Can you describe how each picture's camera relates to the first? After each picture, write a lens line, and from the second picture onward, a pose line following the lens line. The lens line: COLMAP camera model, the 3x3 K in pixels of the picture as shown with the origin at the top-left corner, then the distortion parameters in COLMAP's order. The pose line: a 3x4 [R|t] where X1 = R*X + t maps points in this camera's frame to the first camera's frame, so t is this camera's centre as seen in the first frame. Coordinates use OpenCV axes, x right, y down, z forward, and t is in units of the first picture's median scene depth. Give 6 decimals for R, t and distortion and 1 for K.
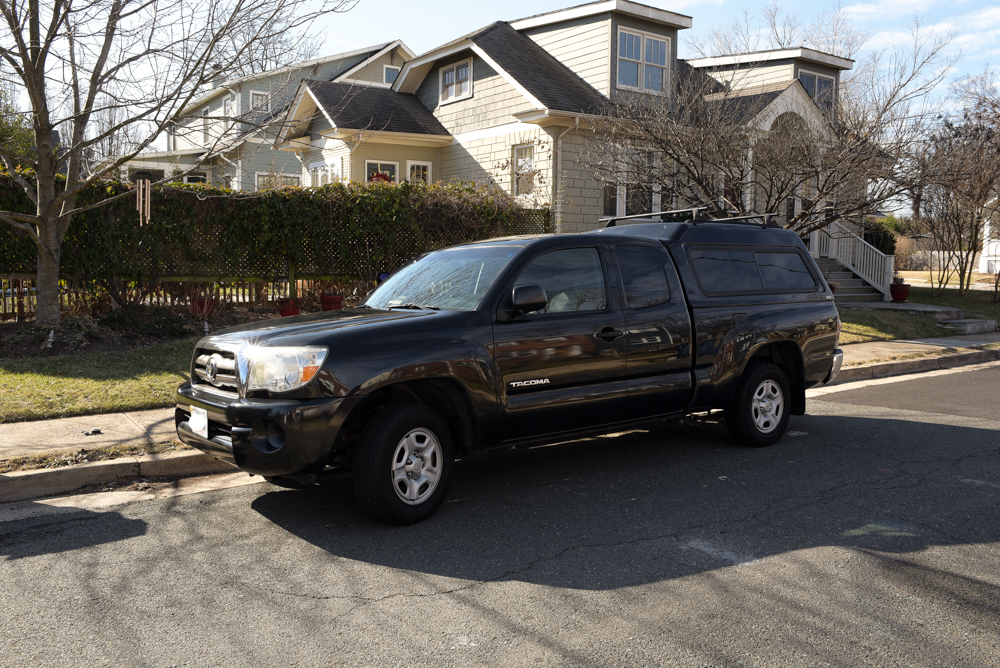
lens RADIAL K [[815.0, 0, 500.0], [0, 815.0, 334.0], [0, 0, 1]] dist [-0.092947, 0.101526]
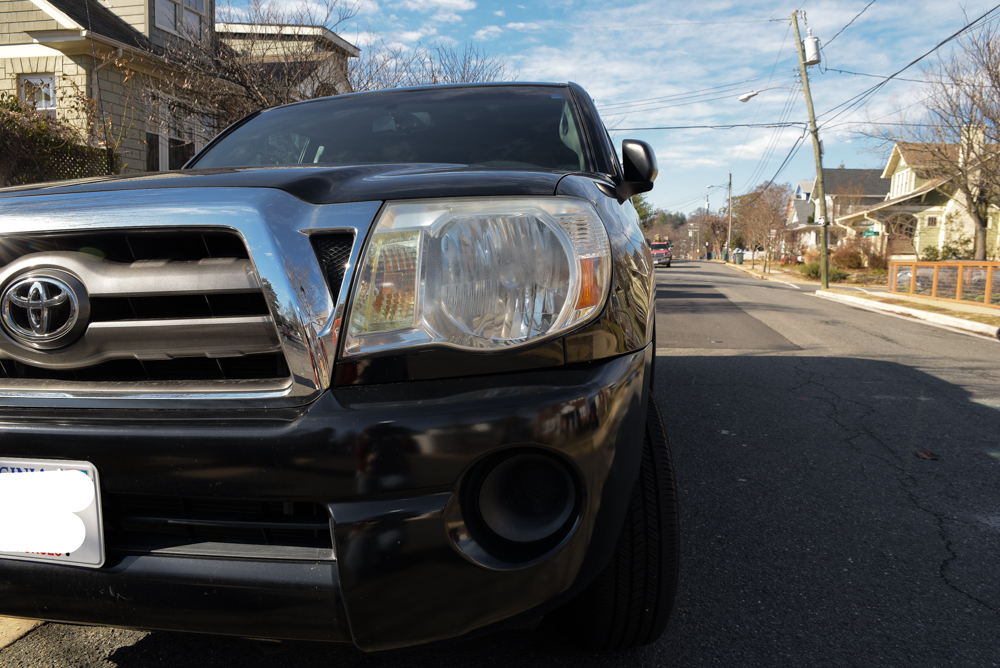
lens RADIAL K [[732.3, 0, 500.0], [0, 732.3, 334.0], [0, 0, 1]] dist [-0.103503, 0.082121]
pose [[0.757568, -0.063324, 0.649678, -0.264447], [0.045610, 0.997986, 0.044090, 0.032212], [-0.651161, -0.003770, 0.758930, 0.476721]]
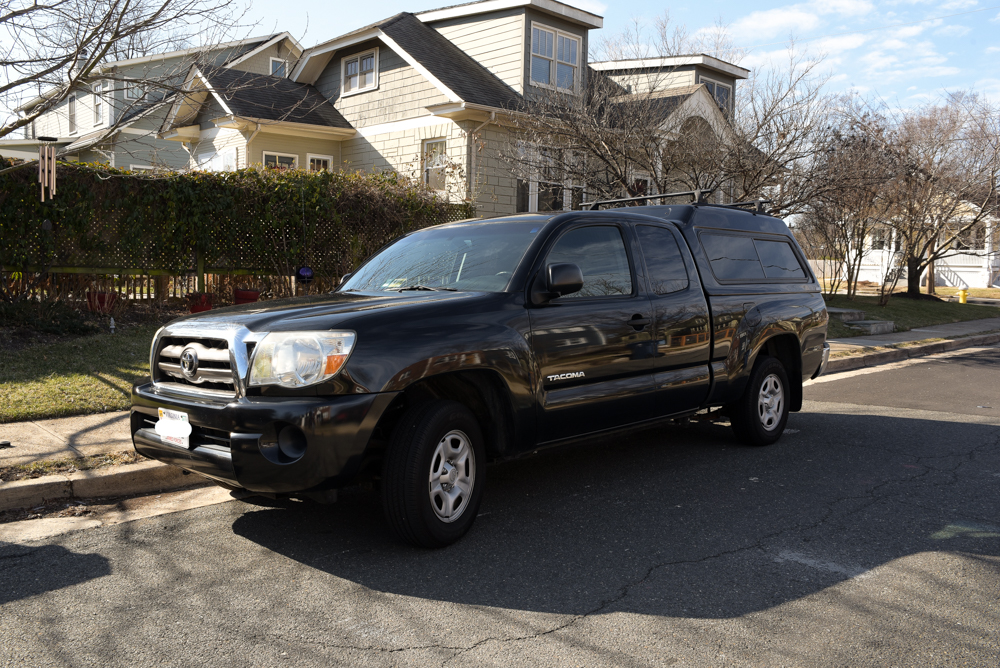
lens RADIAL K [[815.0, 0, 500.0], [0, 815.0, 334.0], [0, 0, 1]] dist [-0.092947, 0.101526]
pose [[0.988258, -0.001362, 0.152787, -0.115832], [0.002542, 0.999968, -0.007527, 0.014949], [-0.152772, 0.007827, 0.988231, 0.107314]]
